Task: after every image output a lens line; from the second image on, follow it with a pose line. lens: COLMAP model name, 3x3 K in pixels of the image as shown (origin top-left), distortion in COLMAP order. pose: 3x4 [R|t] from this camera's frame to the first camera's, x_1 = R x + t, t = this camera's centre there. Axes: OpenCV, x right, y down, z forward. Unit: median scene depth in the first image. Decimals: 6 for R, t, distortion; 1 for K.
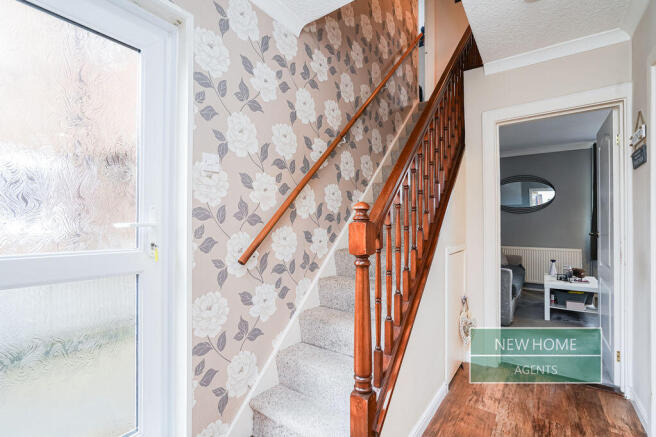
lens RADIAL K [[302.4, 0, 325.6], [0, 302.4, 222.4], [0, 0, 1]] dist [0.001565, 0.002310]
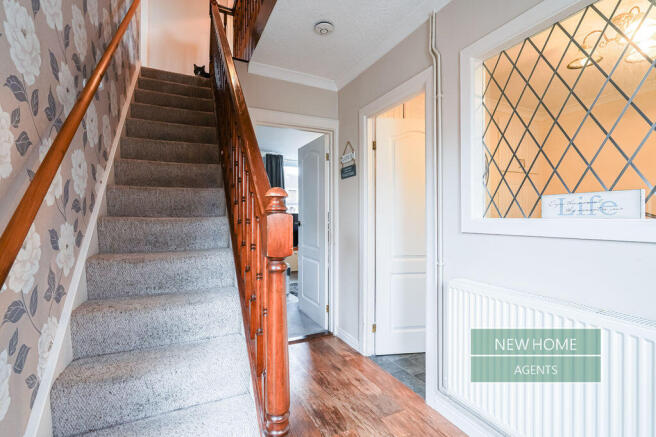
lens RADIAL K [[302.4, 0, 325.6], [0, 302.4, 215.4], [0, 0, 1]] dist [0.001565, 0.002310]
pose [[0.496380, 0.001030, 0.868105, -0.289782], [-0.003648, 0.999993, 0.000900, 0.001801], [-0.868098, -0.003614, 0.496380, 0.312877]]
